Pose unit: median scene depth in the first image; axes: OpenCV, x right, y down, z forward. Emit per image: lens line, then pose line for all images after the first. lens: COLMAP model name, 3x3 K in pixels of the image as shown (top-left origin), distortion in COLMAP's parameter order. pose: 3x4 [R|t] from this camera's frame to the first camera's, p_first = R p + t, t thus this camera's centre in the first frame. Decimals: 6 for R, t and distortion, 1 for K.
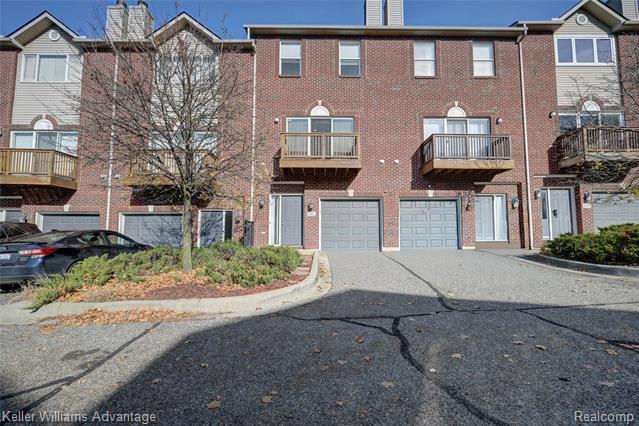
lens RADIAL K [[281.1, 0, 321.0], [0, 281.1, 212.6], [0, 0, 1]] dist [0.001497, -0.000954]
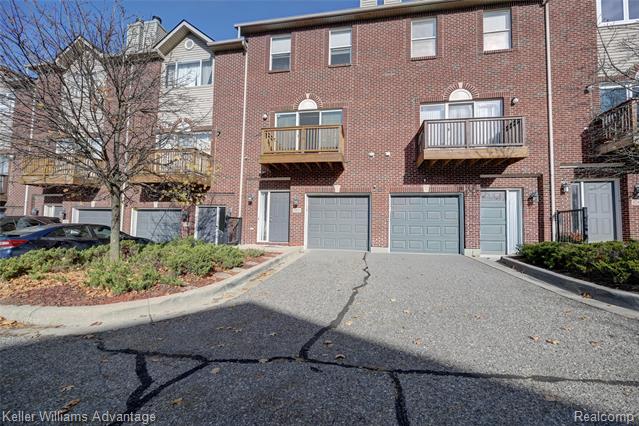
lens RADIAL K [[255.7, 0, 318.9], [0, 255.7, 212.9], [0, 0, 1]] dist [-0.001048, 0.000311]
pose [[0.982619, 0.008640, -0.185433, 0.202546], [-0.005760, 0.999854, 0.016062, -0.001435], [0.185545, -0.014715, 0.982526, 0.136426]]
